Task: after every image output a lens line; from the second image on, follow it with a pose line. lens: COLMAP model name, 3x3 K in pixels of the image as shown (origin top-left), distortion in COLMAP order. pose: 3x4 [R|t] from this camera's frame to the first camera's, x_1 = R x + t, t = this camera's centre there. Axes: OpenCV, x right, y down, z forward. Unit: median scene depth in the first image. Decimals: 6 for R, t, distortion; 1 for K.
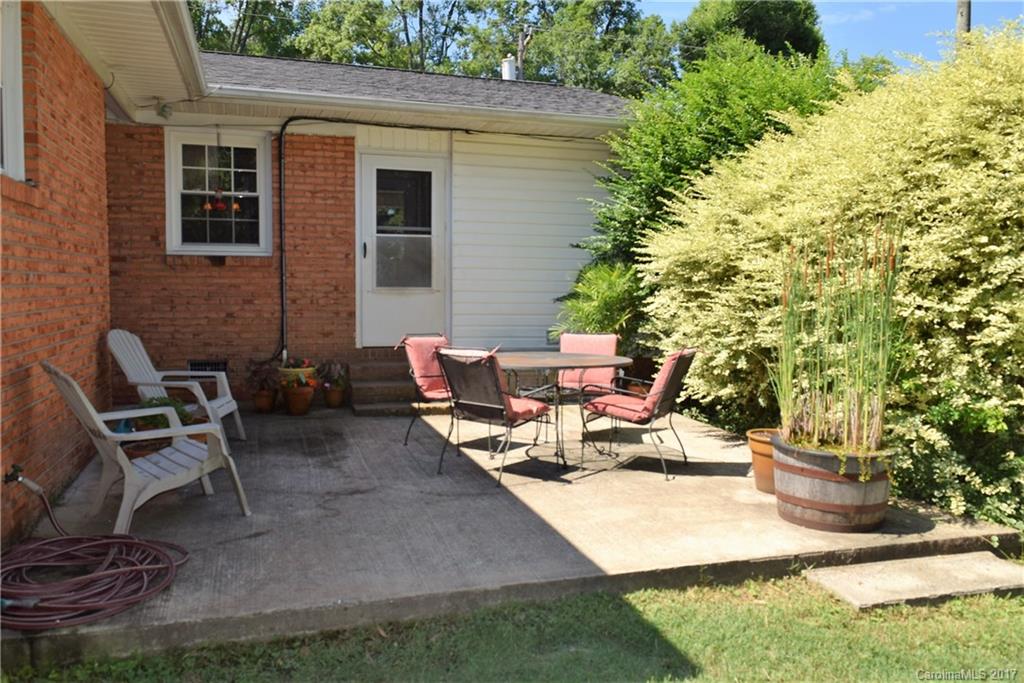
lens RADIAL K [[806.4, 0, 513.5], [0, 806.4, 340.9], [0, 0, 1]] dist [-0.017010, 0.002085]
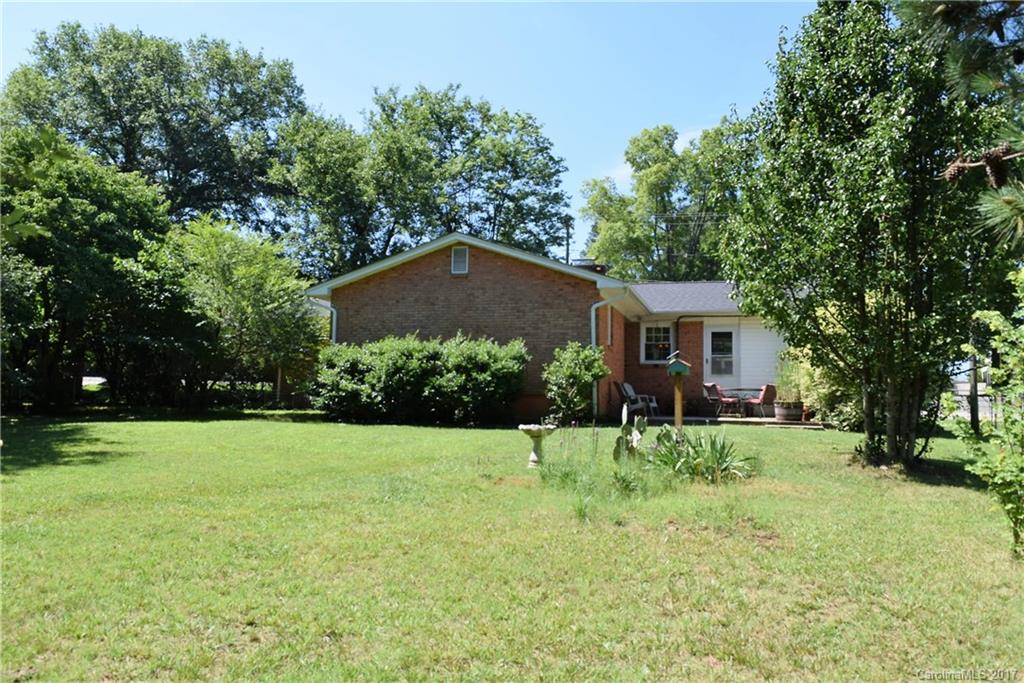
lens RADIAL K [[806.4, 0, 512.7], [0, 806.4, 341.5], [0, 0, 1]] dist [-0.017010, 0.002085]
pose [[0.836668, -0.042065, -0.546092, 0.788617], [-0.046838, 0.987899, -0.147857, 0.267305], [0.545704, 0.149285, 0.824574, -1.692797]]
